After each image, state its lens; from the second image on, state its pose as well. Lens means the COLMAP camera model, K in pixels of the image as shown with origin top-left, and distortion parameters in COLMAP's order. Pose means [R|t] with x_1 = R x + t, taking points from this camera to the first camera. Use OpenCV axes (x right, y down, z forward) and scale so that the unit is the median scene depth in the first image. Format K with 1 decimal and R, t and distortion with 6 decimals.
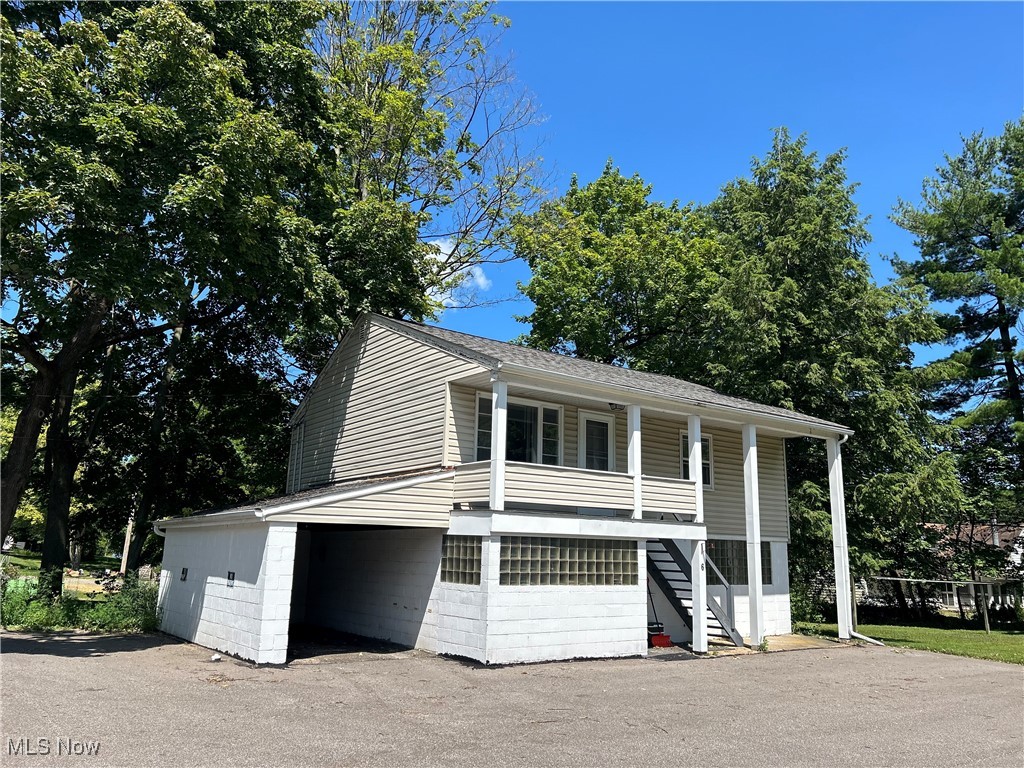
lens RADIAL K [[783.4, 0, 511.4], [0, 783.4, 381.1], [0, 0, 1]] dist [0.026439, -0.040859]
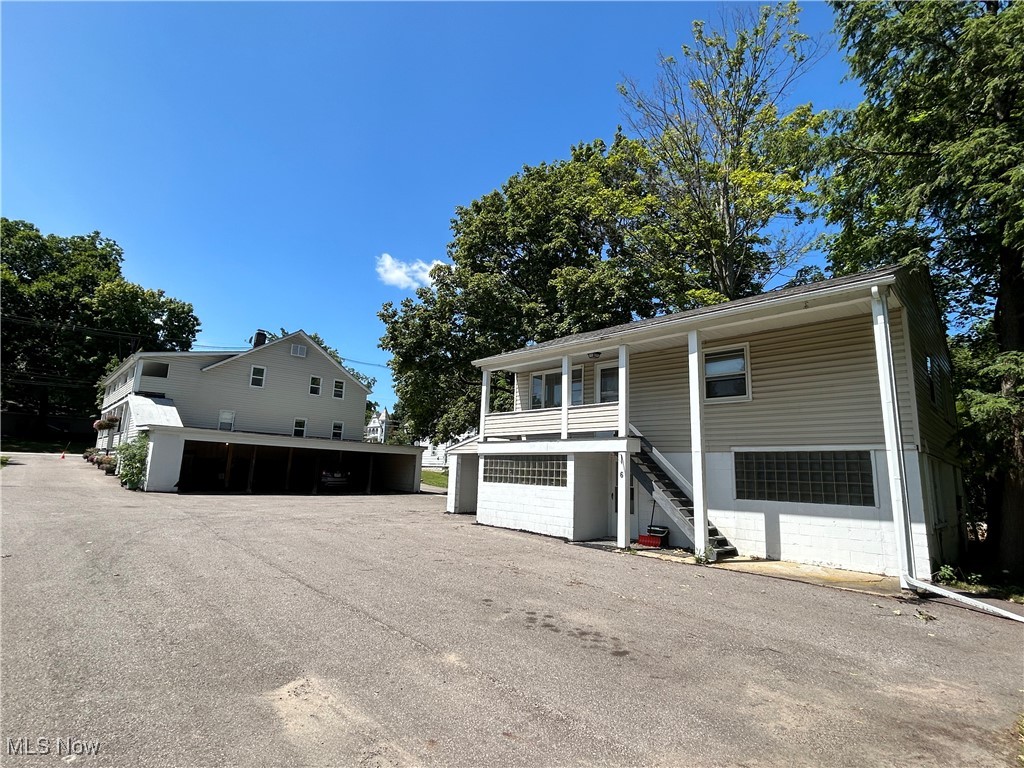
lens RADIAL K [[485.1, 0, 512.7], [0, 485.1, 382.9], [0, 0, 1]] dist [0.004846, 0.000281]
pose [[0.137847, -0.197864, -0.970489, 0.932305], [0.182840, 0.968086, -0.171404, 0.197562], [0.973431, -0.153817, 0.169625, 0.740080]]
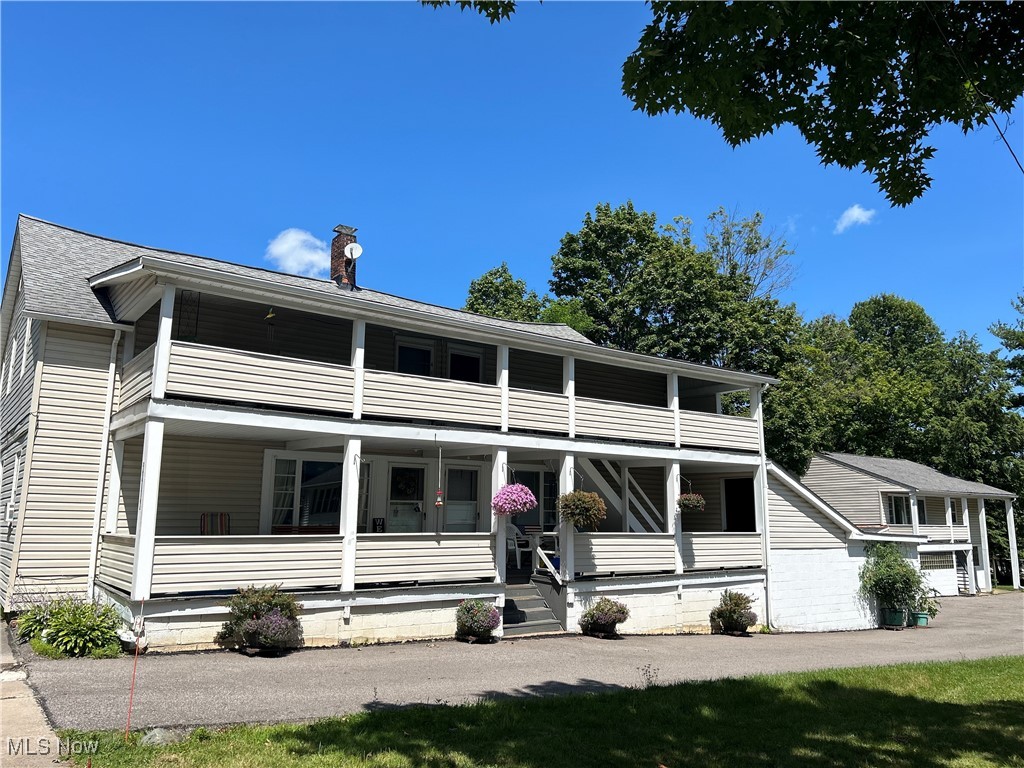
lens RADIAL K [[783.4, 0, 508.8], [0, 783.4, 384.6], [0, 0, 1]] dist [0.026439, -0.040859]
pose [[0.999817, -0.019112, 0.000034, -1.193906], [0.019100, 0.999239, 0.034023, -0.425127], [-0.000684, -0.034016, 0.999421, -1.441018]]
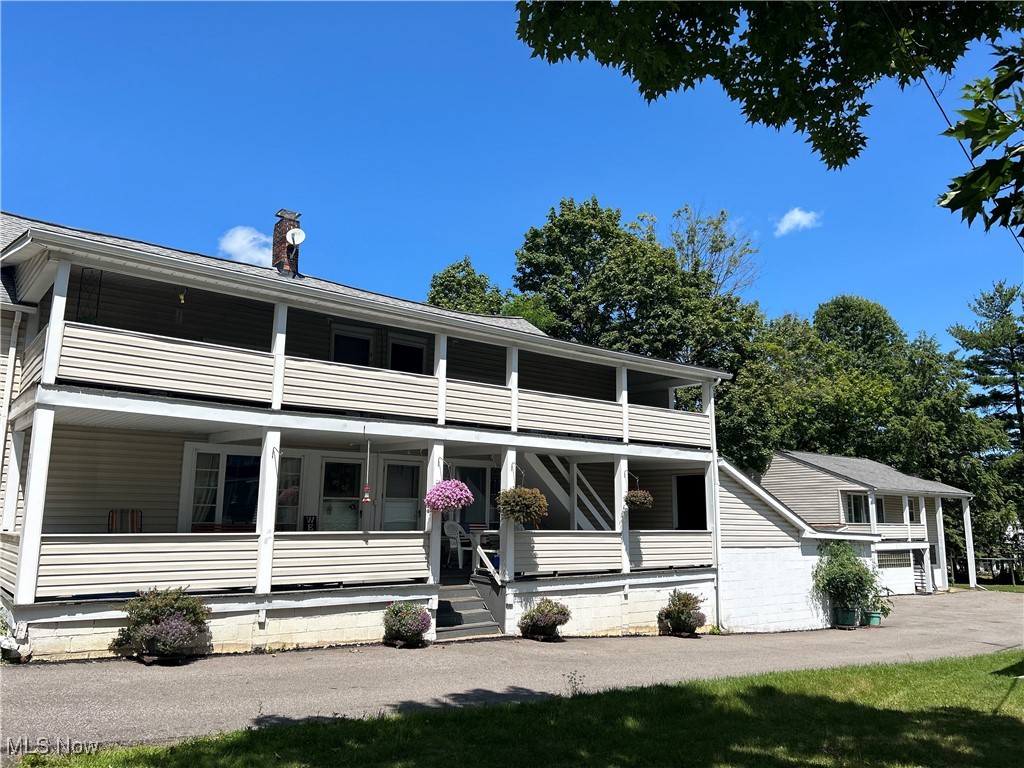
lens RADIAL K [[783.4, 0, 515.1], [0, 783.4, 386.3], [0, 0, 1]] dist [0.026439, -0.040859]
pose [[0.999061, -0.011741, 0.041712, -1.152485], [0.010167, 0.999236, 0.037734, -0.413173], [-0.042123, -0.037275, 0.998417, -1.396883]]
